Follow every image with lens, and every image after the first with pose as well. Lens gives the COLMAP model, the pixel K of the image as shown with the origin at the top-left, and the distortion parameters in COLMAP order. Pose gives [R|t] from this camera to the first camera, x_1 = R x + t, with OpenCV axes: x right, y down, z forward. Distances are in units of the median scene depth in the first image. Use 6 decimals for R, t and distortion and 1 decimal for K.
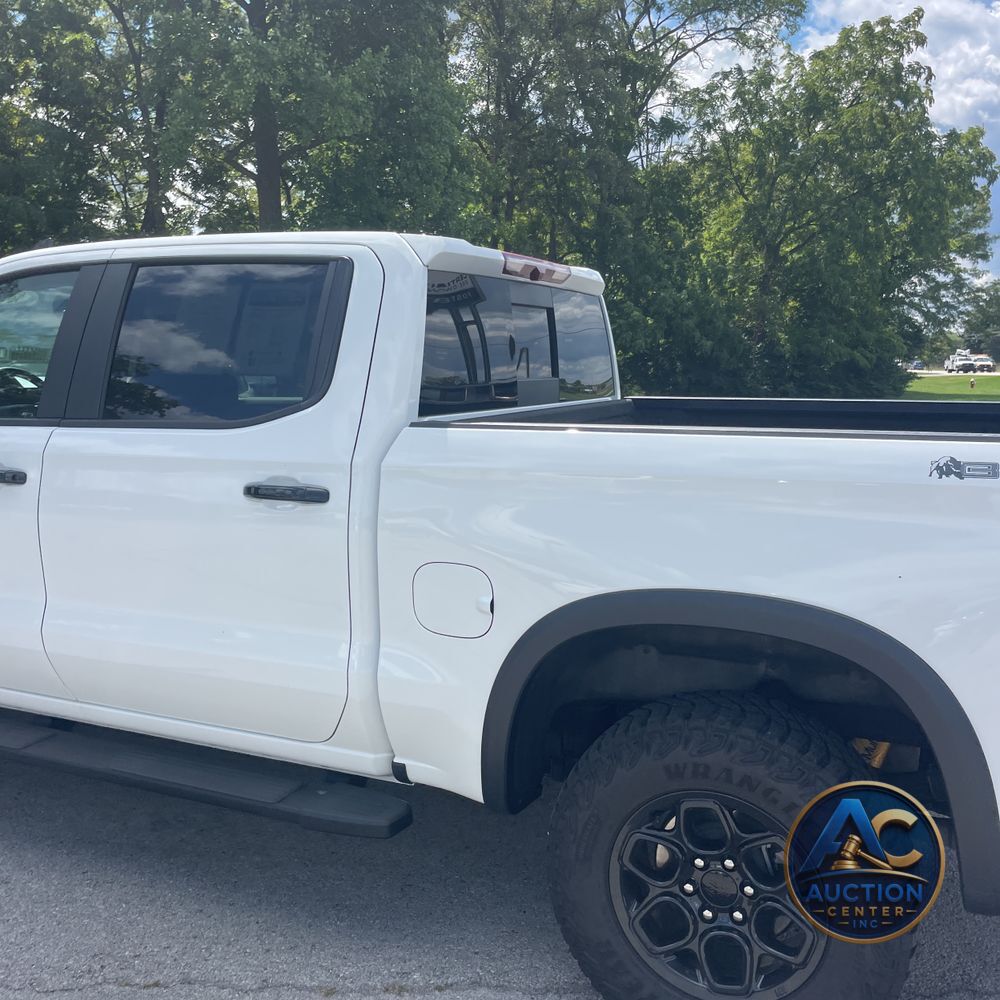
lens RADIAL K [[1017.9, 0, 499.7], [0, 1017.9, 494.6], [0, 0, 1]] dist [0.041498, 0.000000]
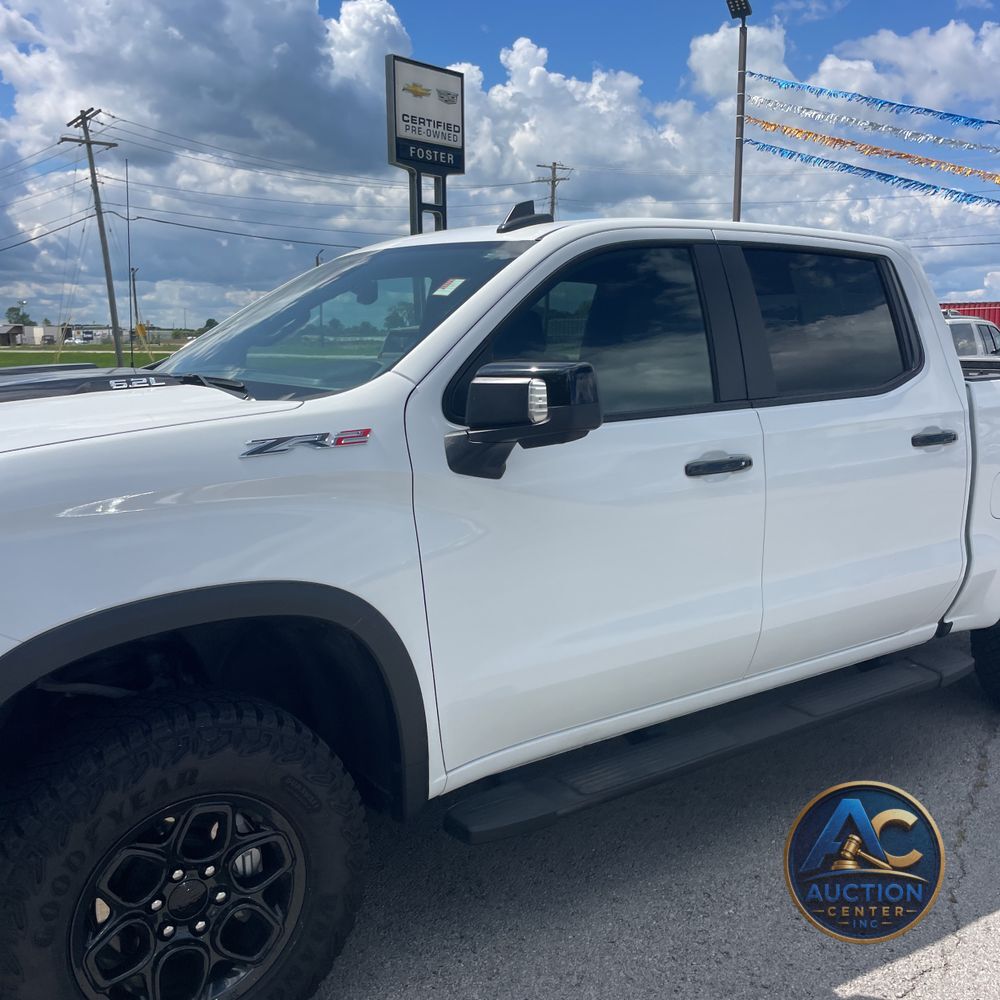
lens RADIAL K [[1017.9, 0, 493.2], [0, 1017.9, 499.2], [0, 0, 1]] dist [0.041498, 0.000000]
pose [[0.503803, -0.145898, 0.851408, -1.614890], [0.122249, 0.987755, 0.096925, -0.120190], [-0.855125, 0.055252, 0.515470, 0.805391]]
